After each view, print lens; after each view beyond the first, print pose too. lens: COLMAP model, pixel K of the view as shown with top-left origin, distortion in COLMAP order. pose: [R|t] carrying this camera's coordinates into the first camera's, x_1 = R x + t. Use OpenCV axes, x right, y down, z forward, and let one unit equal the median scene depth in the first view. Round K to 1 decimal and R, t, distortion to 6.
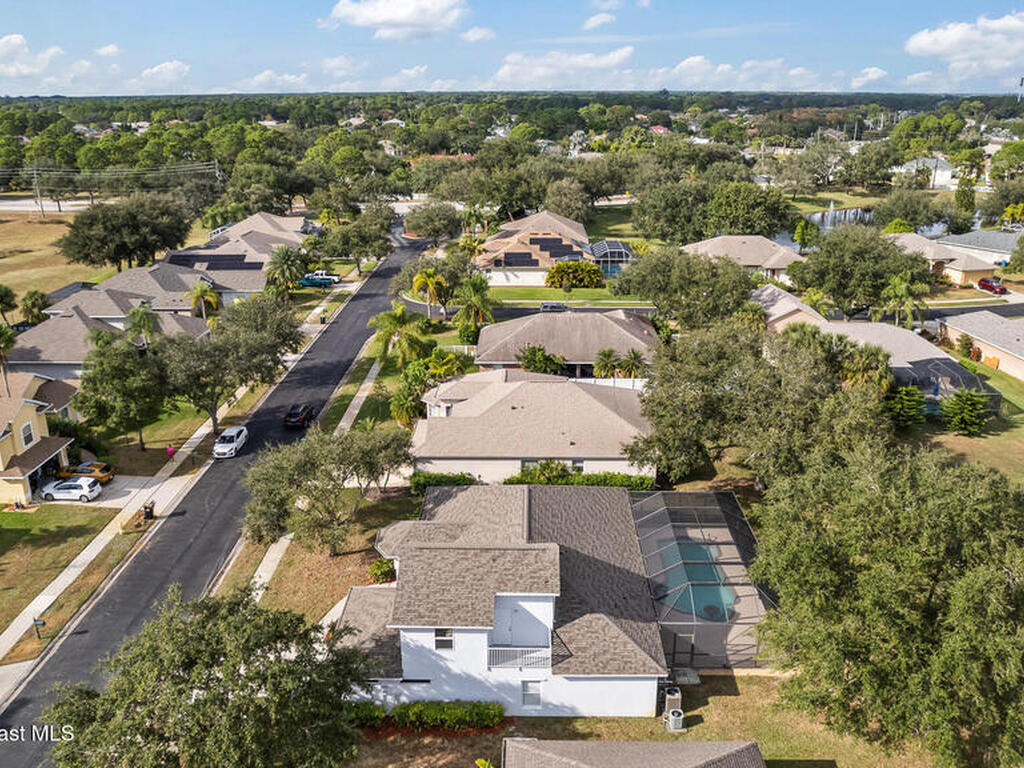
lens RADIAL K [[892.3, 0, 512.0], [0, 892.3, 384.0], [0, 0, 1]] dist [-0.056808, 0.010021]
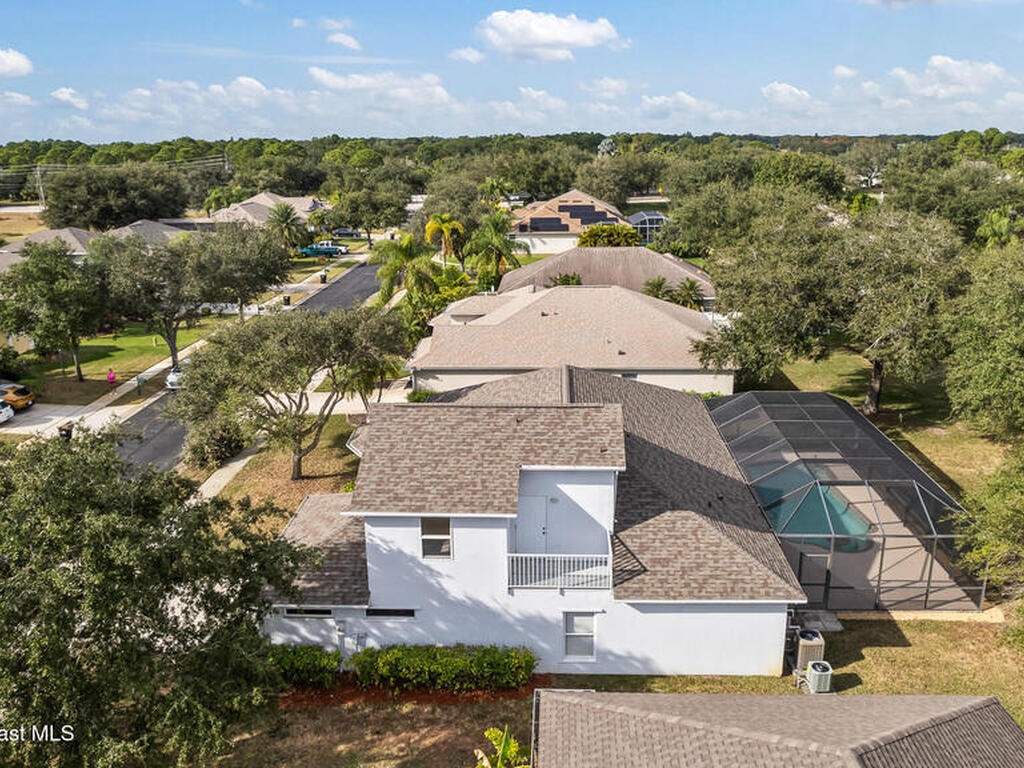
lens RADIAL K [[892.3, 0, 512.0], [0, 892.3, 384.0], [0, 0, 1]] dist [-0.056808, 0.010021]
pose [[0.999618, 0.000182, -0.027637, -0.007294], [-0.001527, 0.998815, -0.048638, 0.199568], [0.027595, 0.048662, 0.998434, 0.366053]]
